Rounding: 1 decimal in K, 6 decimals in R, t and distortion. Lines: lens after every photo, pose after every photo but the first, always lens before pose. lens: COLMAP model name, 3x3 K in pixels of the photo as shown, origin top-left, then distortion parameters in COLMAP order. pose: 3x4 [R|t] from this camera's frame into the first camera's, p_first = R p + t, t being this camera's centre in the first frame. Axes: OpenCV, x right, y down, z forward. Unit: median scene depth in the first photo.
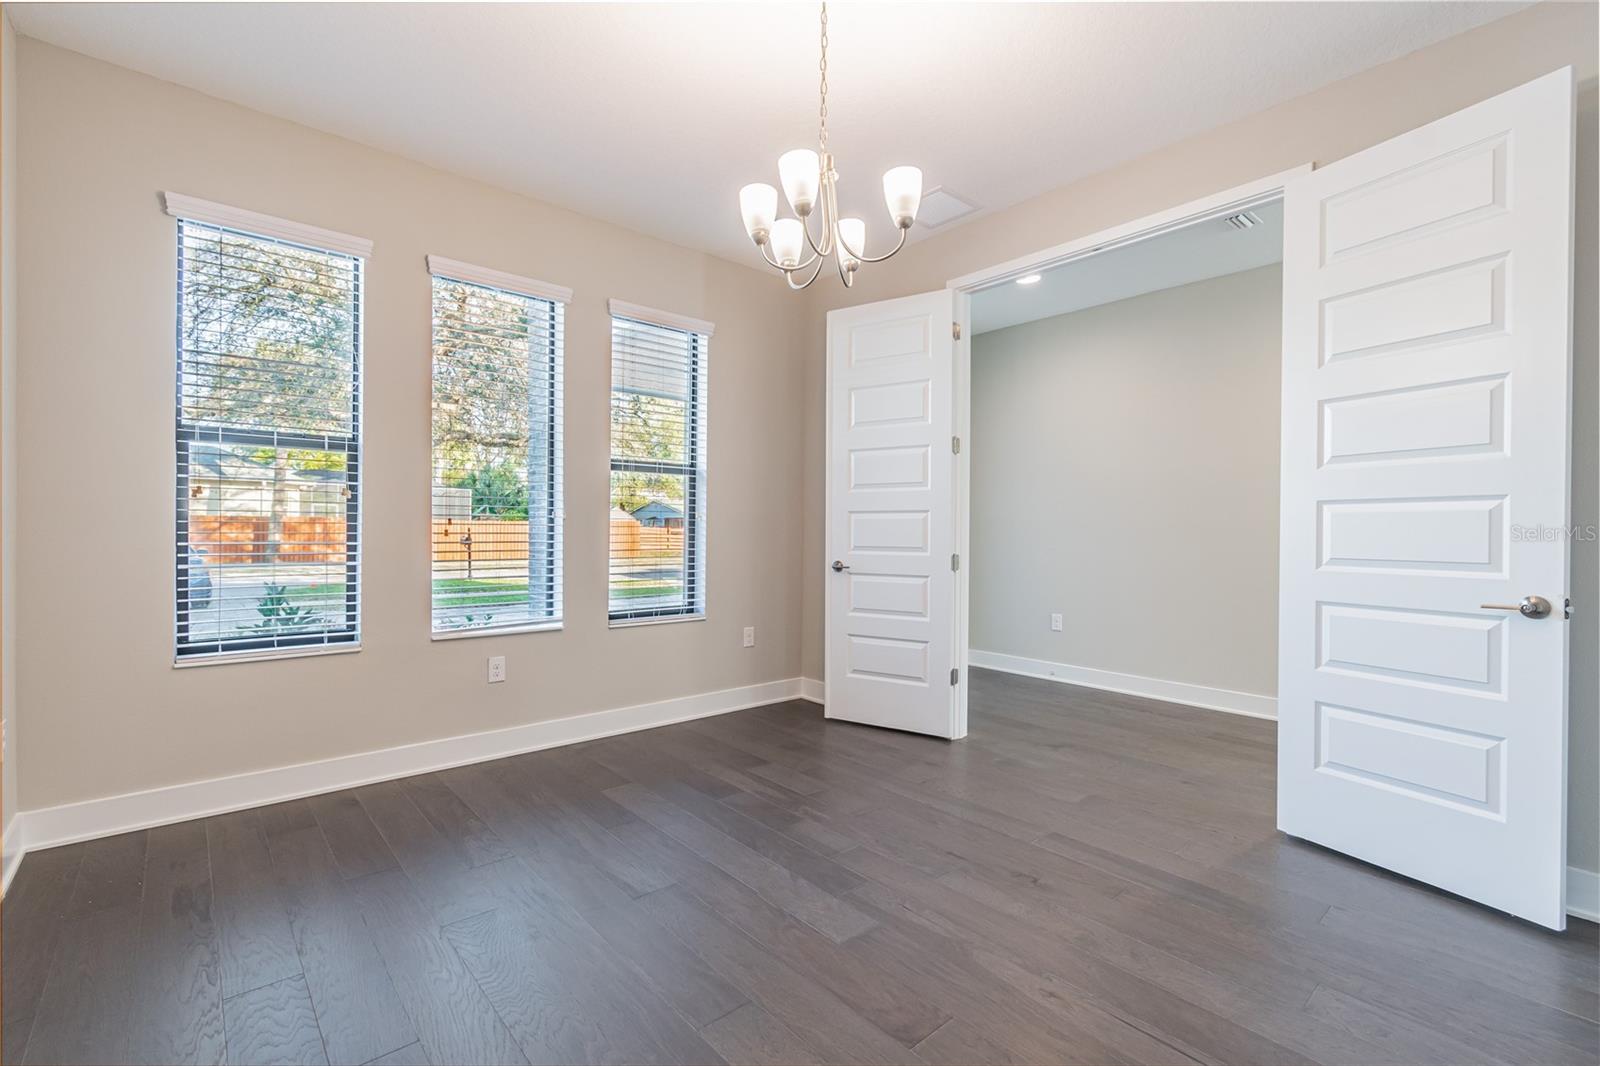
lens RADIAL K [[710.6, 0, 800.0], [0, 710.6, 533.0], [0, 0, 1]] dist [-0.003727, -0.000119]
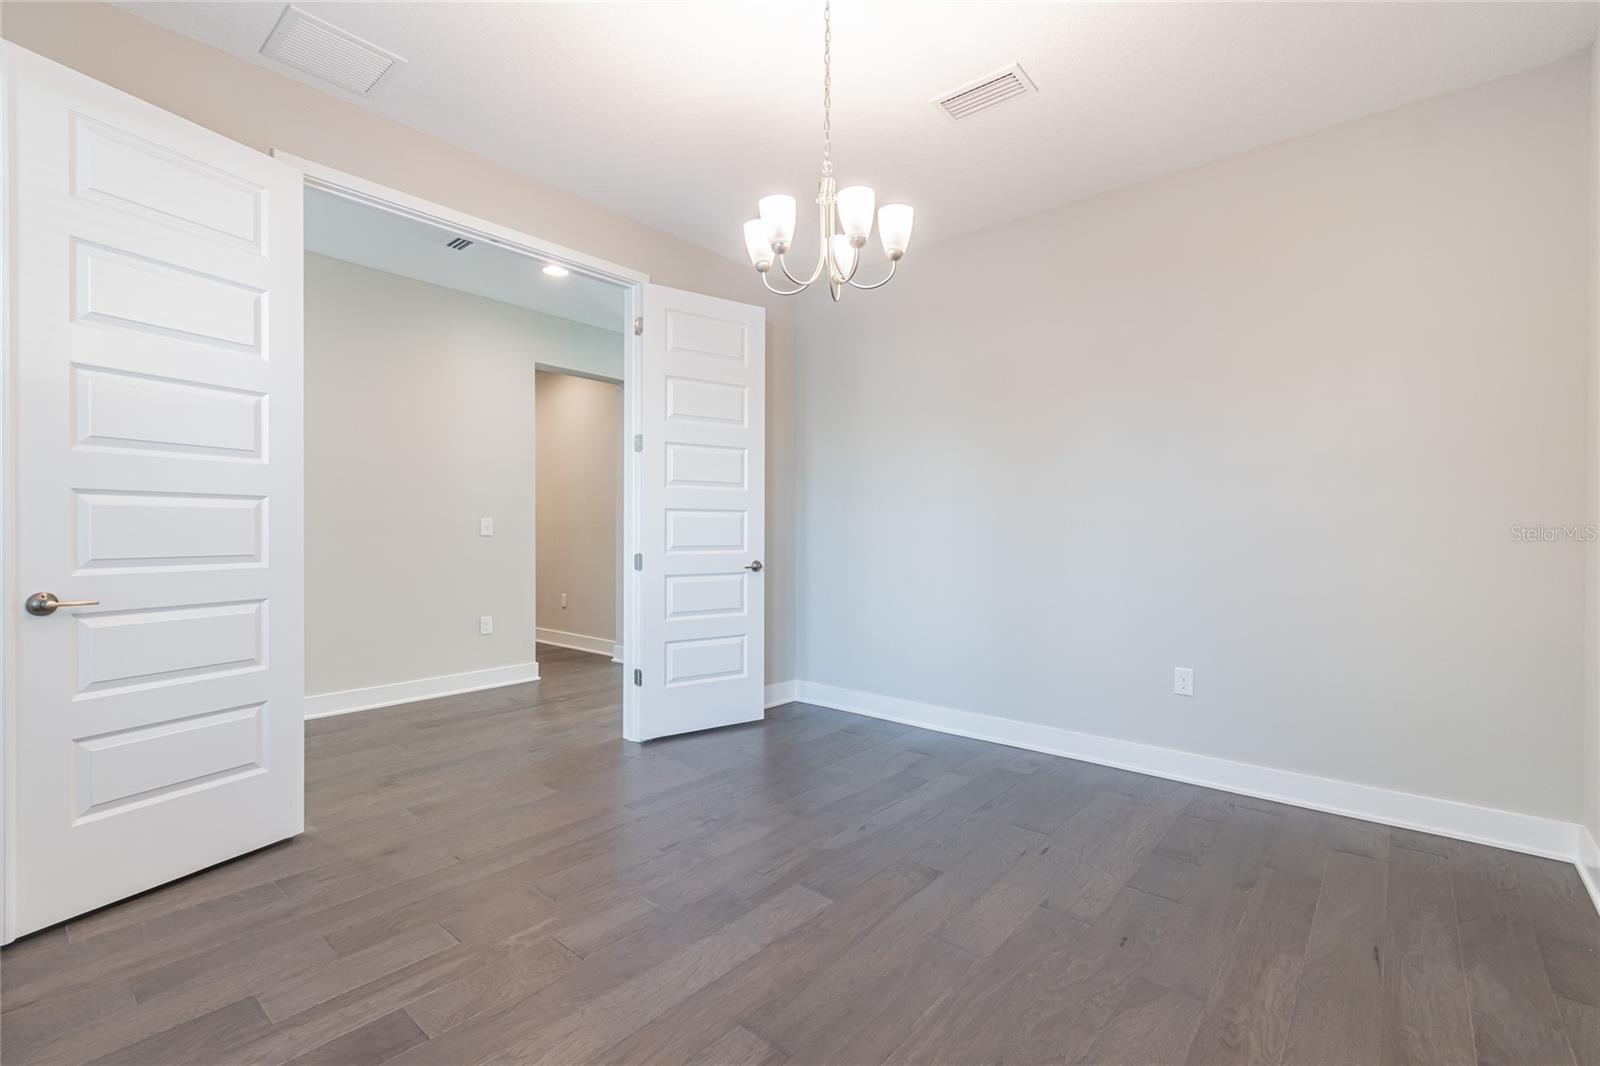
lens RADIAL K [[710.6, 0, 800.0], [0, 710.6, 533.0], [0, 0, 1]] dist [-0.003727, -0.000119]
pose [[-0.155263, -0.009412, 0.987828, -0.769578], [-0.000897, 0.999956, 0.009387, -0.007616], [-0.987873, 0.000572, -0.155265, 0.915461]]
